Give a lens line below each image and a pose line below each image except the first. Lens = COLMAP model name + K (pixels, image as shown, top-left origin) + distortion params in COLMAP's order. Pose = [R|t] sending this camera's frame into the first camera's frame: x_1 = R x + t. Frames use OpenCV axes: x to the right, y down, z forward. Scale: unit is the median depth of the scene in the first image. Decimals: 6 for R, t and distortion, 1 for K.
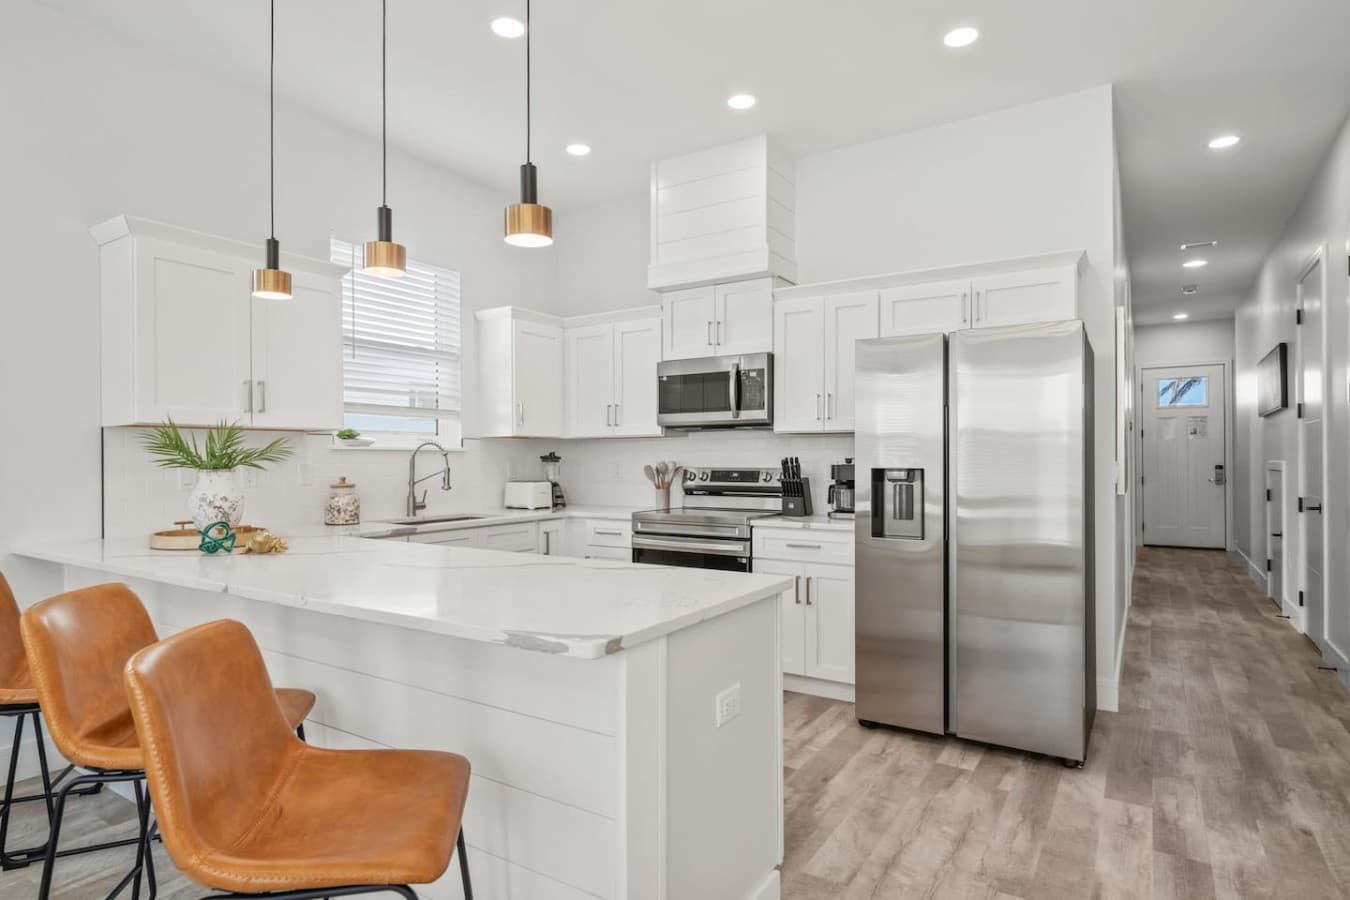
lens RADIAL K [[731.0, 0, 669.5], [0, 731.0, 459.1], [0, 0, 1]] dist [-0.005206, 0.003508]
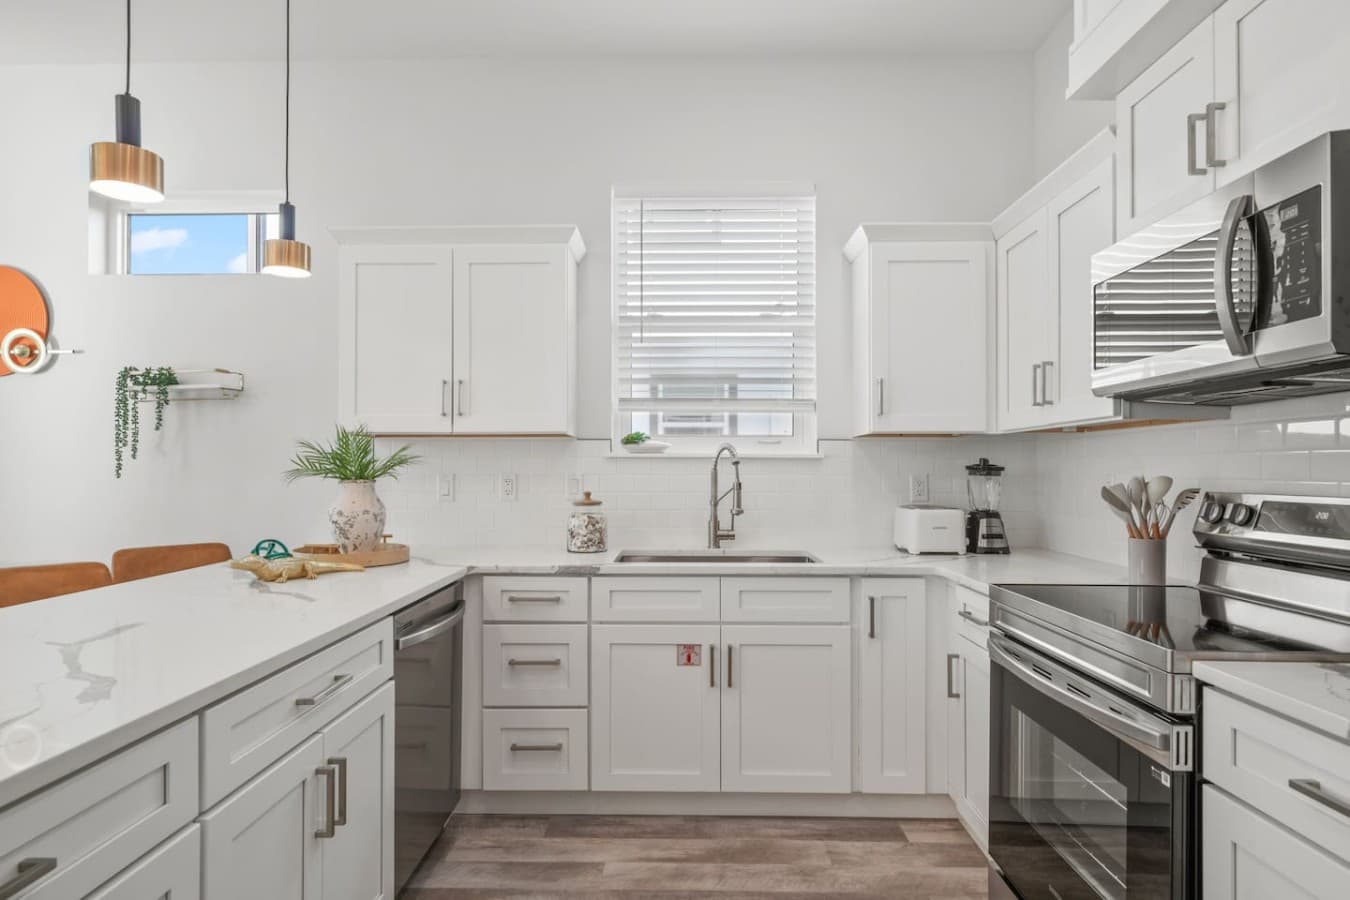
lens RADIAL K [[731.0, 0, 666.3], [0, 731.0, 463.4], [0, 0, 1]] dist [-0.005206, 0.003508]
pose [[0.521940, -0.004541, -0.852970, 0.255822], [-0.002233, 0.999975, -0.006690, -0.001368], [0.852979, 0.005397, 0.521917, 0.611342]]
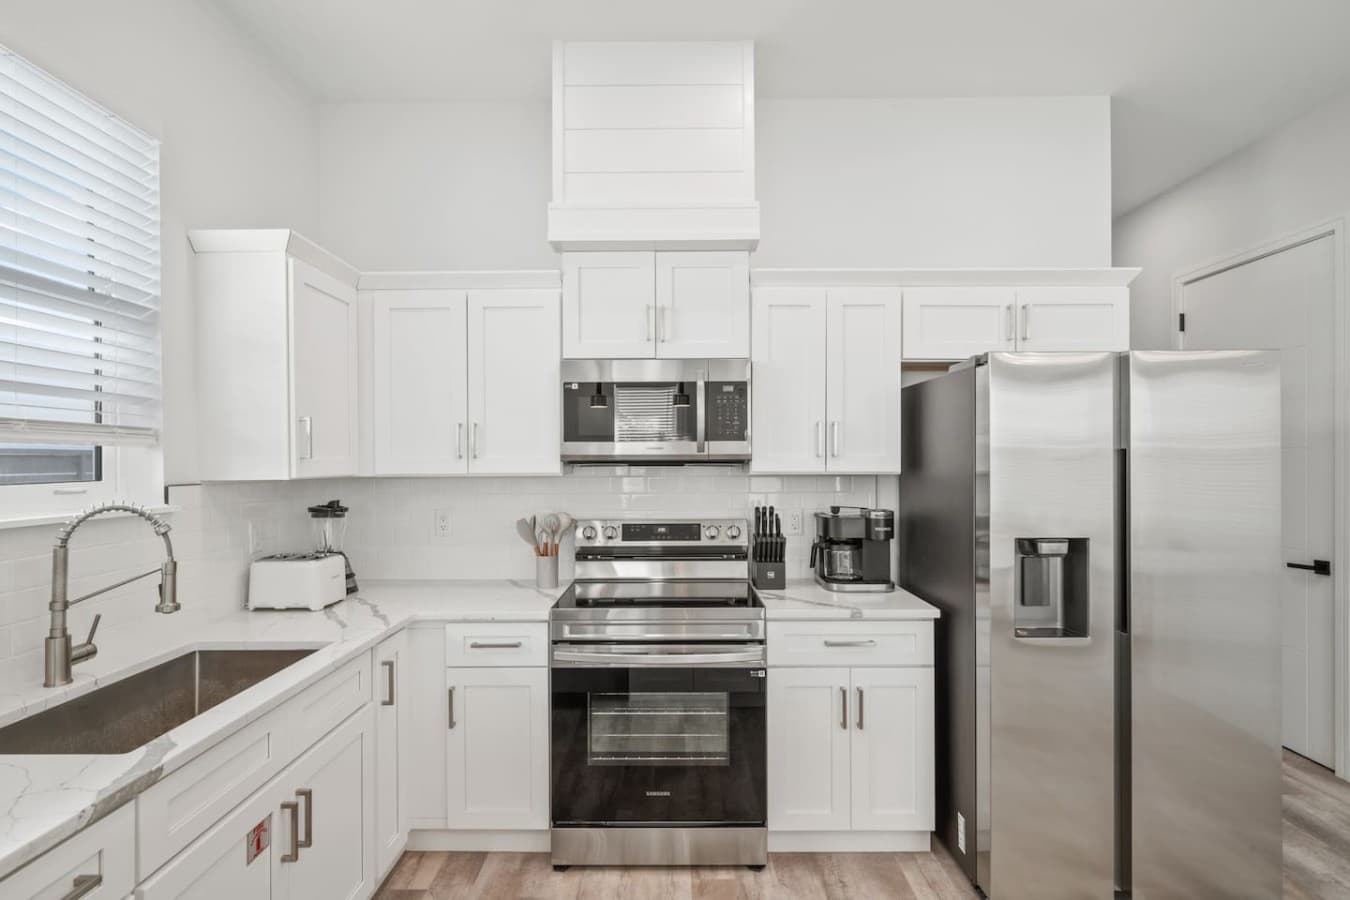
lens RADIAL K [[666.4, 0, 669.5], [0, 666.4, 459.0], [0, 0, 1]] dist [0.000071, 0.000171]
pose [[0.844860, -0.001922, 0.534985, -0.276029], [0.003277, 0.999993, -0.001583, -0.050959], [-0.534978, 0.003091, 0.844860, 0.519576]]
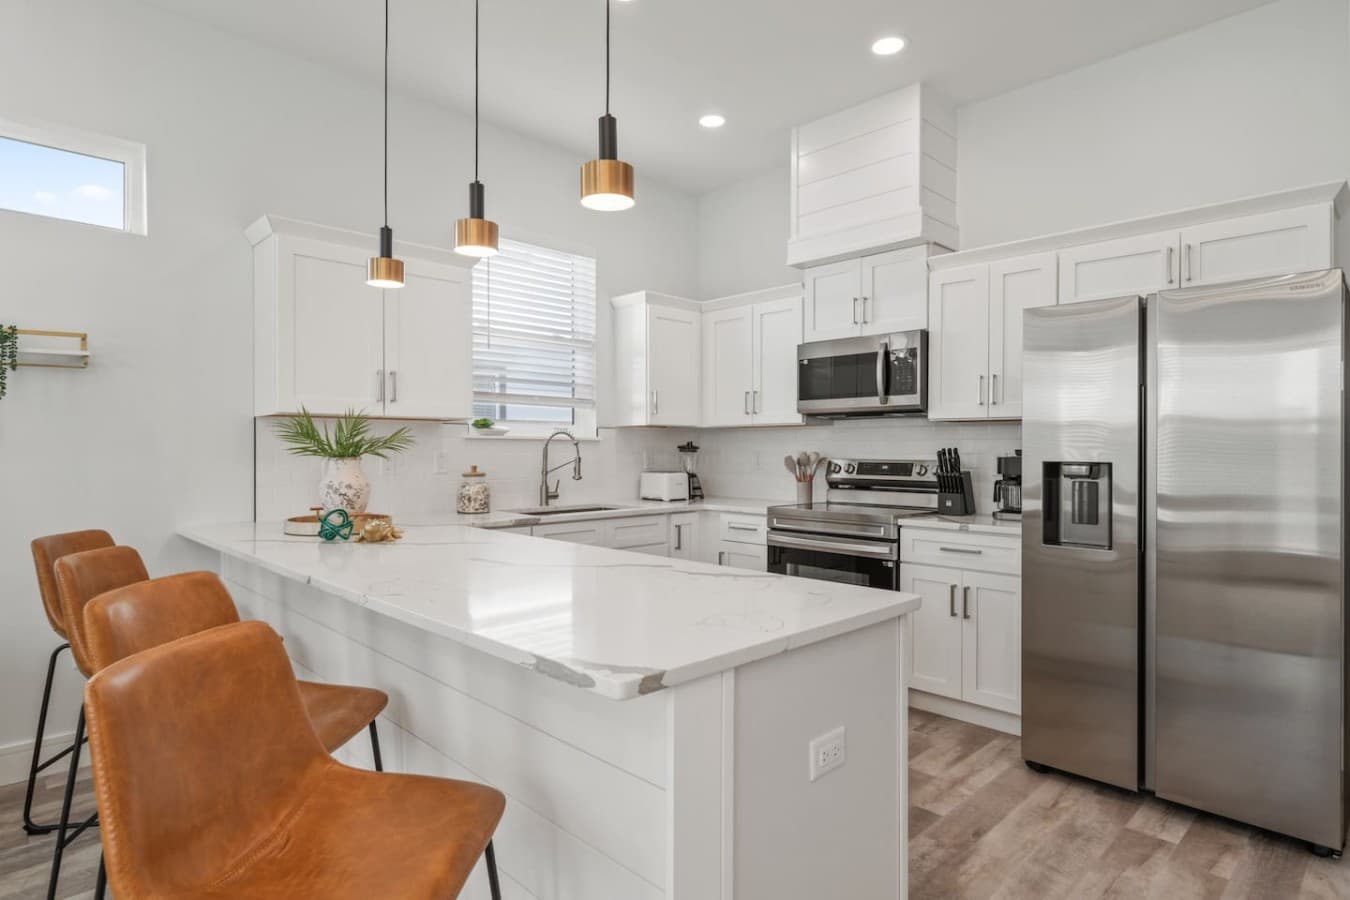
lens RADIAL K [[731.0, 0, 673.2], [0, 731.0, 448.3], [0, 0, 1]] dist [-0.005206, 0.003508]
pose [[0.974996, 0.004034, -0.222186, 0.040165], [-0.004337, 0.999990, -0.000875, -0.000023], [0.222180, 0.001817, 0.975004, 0.074307]]
